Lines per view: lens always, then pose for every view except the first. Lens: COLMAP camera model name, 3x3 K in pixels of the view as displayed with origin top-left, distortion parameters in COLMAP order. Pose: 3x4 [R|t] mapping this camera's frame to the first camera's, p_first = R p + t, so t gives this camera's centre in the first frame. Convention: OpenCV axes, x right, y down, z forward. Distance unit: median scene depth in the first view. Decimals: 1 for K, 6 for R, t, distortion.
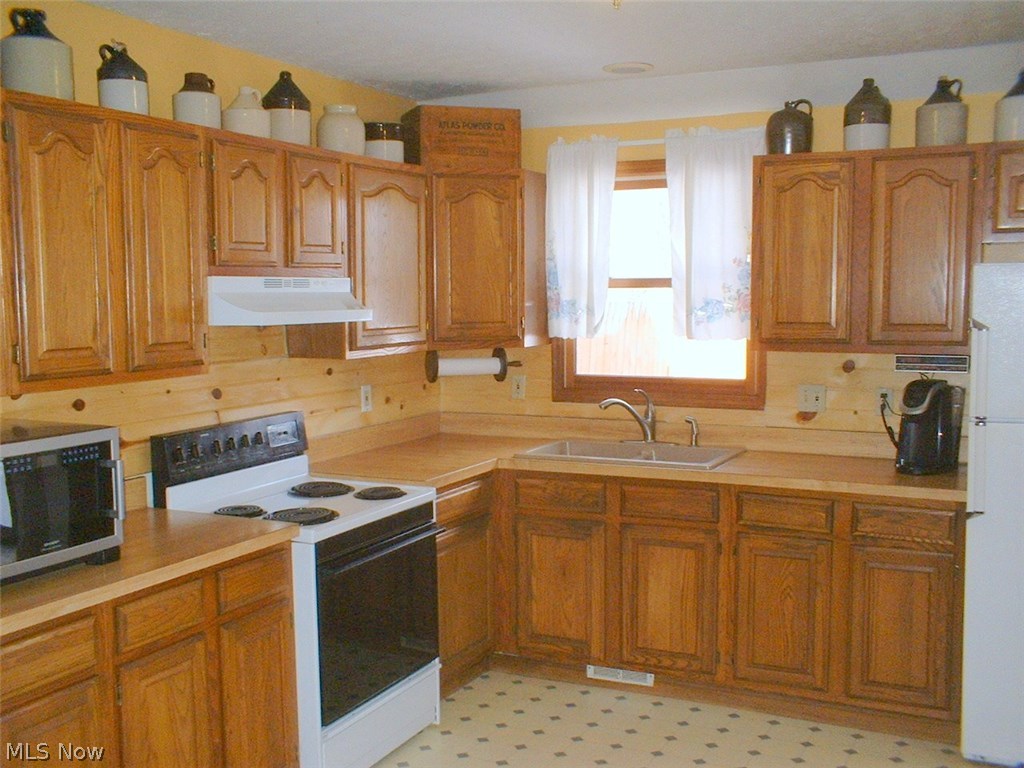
lens RADIAL K [[1119.0, 0, 512.0], [0, 1119.0, 384.0], [0, 0, 1]] dist [-0.121117, 0.378934]
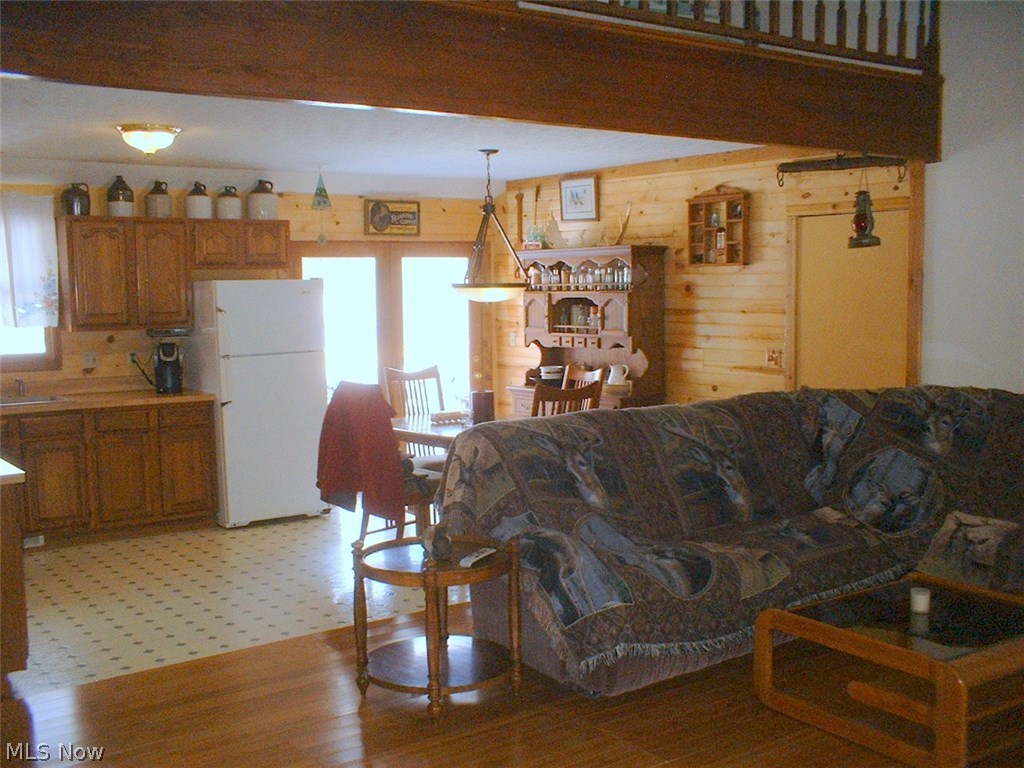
lens RADIAL K [[1119.0, 0, 512.0], [0, 1119.0, 384.0], [0, 0, 1]] dist [-0.121117, 0.378934]
pose [[0.454863, -0.080225, 0.886940, -0.991569], [0.088785, 0.995058, 0.044472, 0.033435], [-0.886125, 0.058518, 0.459738, -0.351079]]
